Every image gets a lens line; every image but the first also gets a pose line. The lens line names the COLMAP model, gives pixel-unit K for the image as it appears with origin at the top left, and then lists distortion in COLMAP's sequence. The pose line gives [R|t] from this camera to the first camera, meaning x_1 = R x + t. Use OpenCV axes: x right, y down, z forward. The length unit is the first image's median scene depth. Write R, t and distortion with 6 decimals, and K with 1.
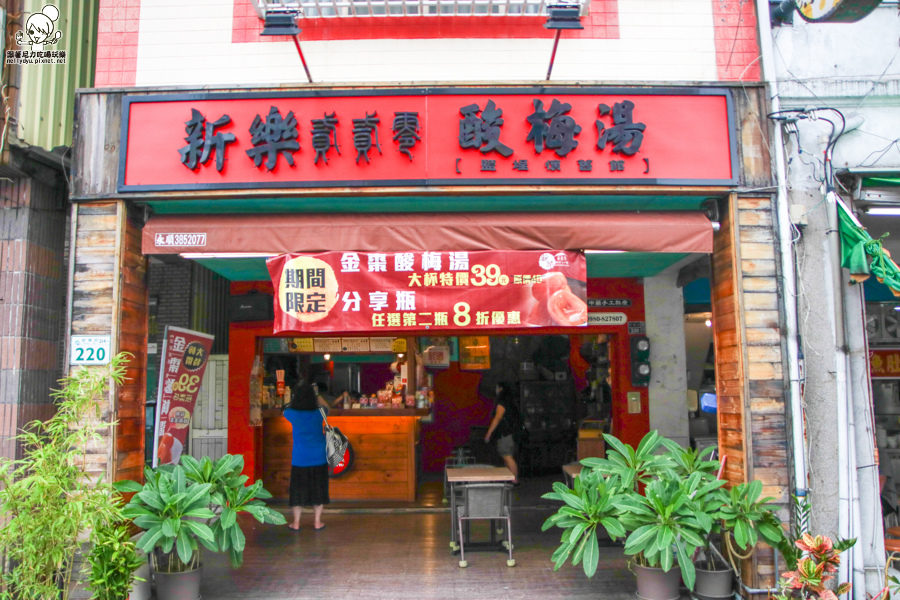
lens RADIAL K [[722.7, 0, 432.8], [0, 722.7, 315.3], [0, 0, 1]] dist [-0.132917, 0.083174]
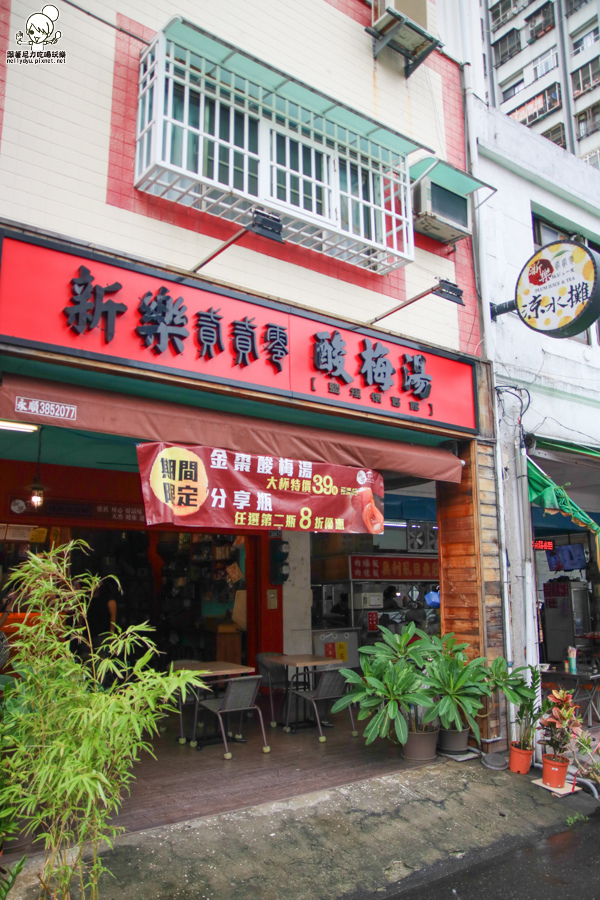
lens RADIAL K [[722.7, 0, 299.0], [0, 722.7, 457.1], [0, 0, 1]] dist [-0.132917, 0.083174]
pose [[0.784373, 0.116036, 0.609339, -0.644569], [-0.070949, 0.992683, -0.097706, 0.014484], [-0.616218, 0.033406, 0.786867, 0.138426]]
